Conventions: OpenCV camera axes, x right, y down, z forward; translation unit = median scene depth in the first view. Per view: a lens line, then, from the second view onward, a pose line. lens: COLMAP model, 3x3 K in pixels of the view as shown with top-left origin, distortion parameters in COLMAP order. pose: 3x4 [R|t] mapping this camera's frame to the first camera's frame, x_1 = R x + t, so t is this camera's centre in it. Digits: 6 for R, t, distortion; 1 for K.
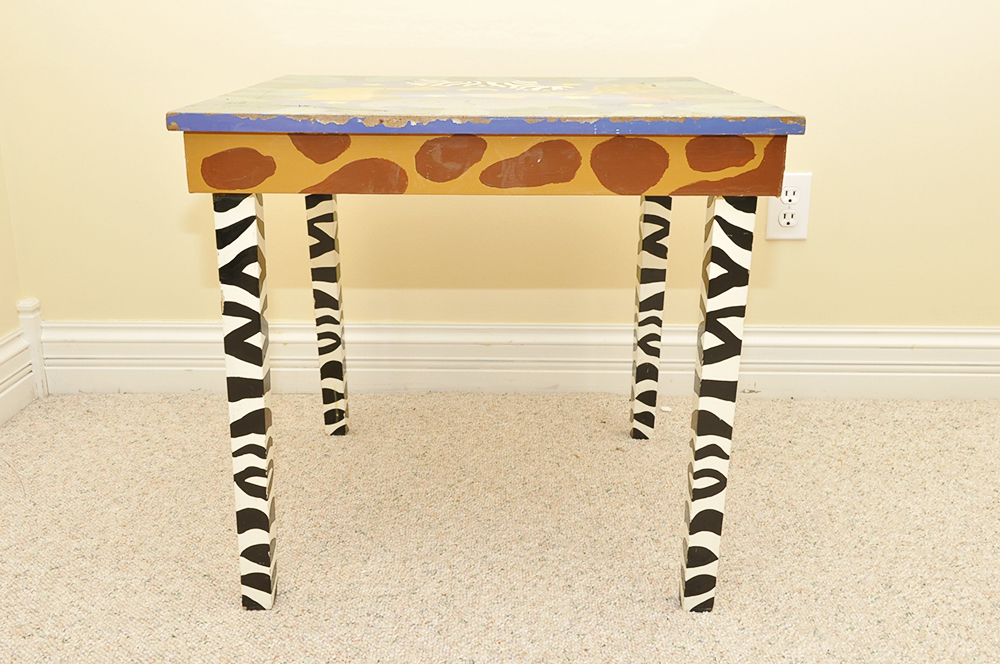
lens RADIAL K [[1067.3, 0, 502.5], [0, 1067.3, 336.0], [0, 0, 1]] dist [0.017674, 0.000000]
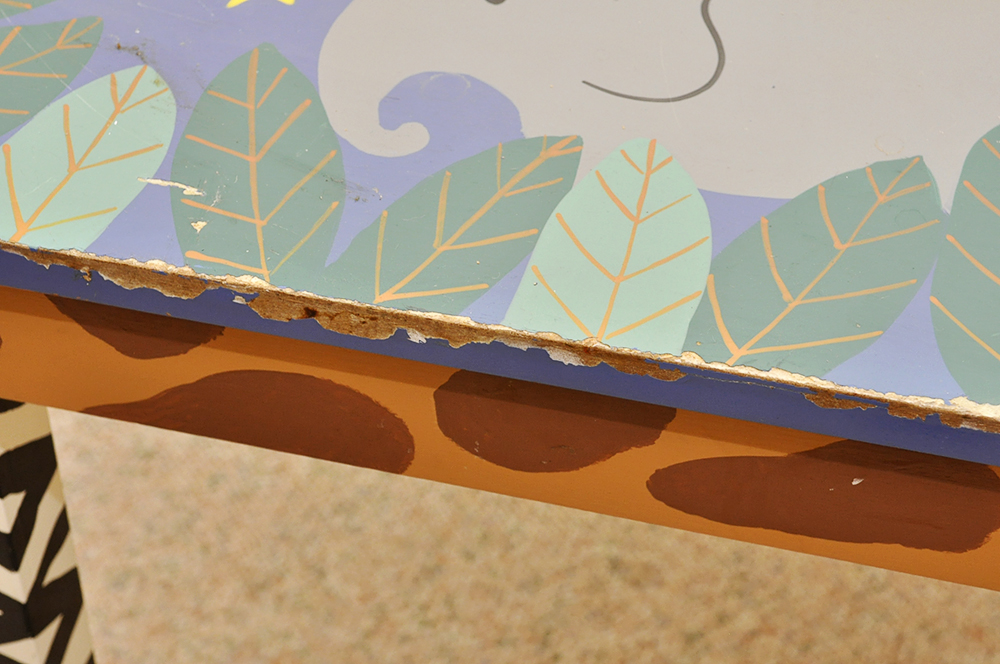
lens RADIAL K [[2335.6, 0, 497.2], [0, 2335.6, 330.2], [0, 0, 1]] dist [0.242179, 0.000000]
pose [[0.959177, 0.171962, -0.224520, 0.071587], [-0.052604, 0.888527, 0.455798, -0.452590], [0.277872, -0.425381, 0.861301, 0.436529]]
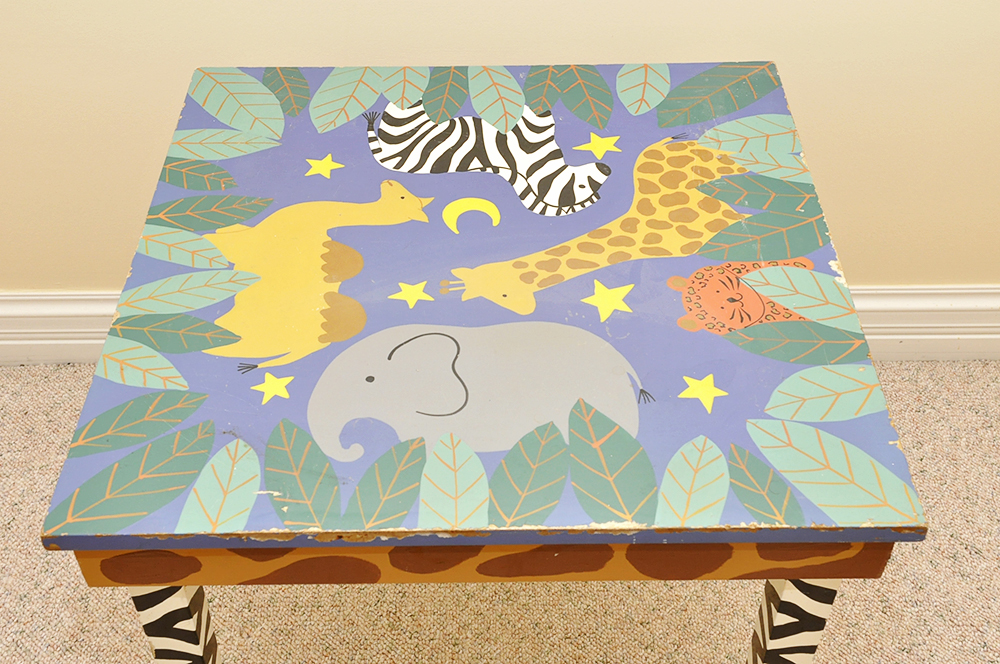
lens RADIAL K [[1224.2, 0, 501.1], [0, 1224.2, 329.4], [0, 0, 1]] dist [0.056223, 0.000000]
pose [[0.999941, -0.007961, -0.007408, 0.003223], [0.010439, 0.893550, 0.448842, -0.651619], [0.003046, -0.448893, 0.893580, 0.295658]]
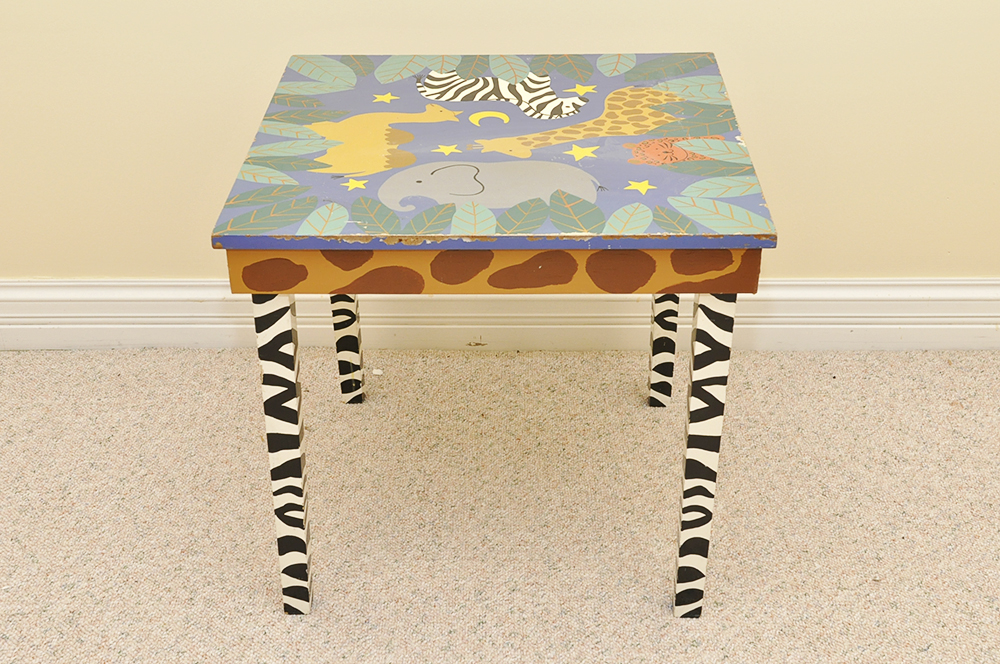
lens RADIAL K [[1466.1, 0, 502.2], [0, 1466.1, 330.3], [0, 0, 1]] dist [0.083006, 0.000000]
pose [[0.999587, -0.001678, -0.028699, 0.036488], [0.007780, 0.976827, 0.213891, -0.409264], [0.027675, -0.214026, 0.976436, -0.500260]]
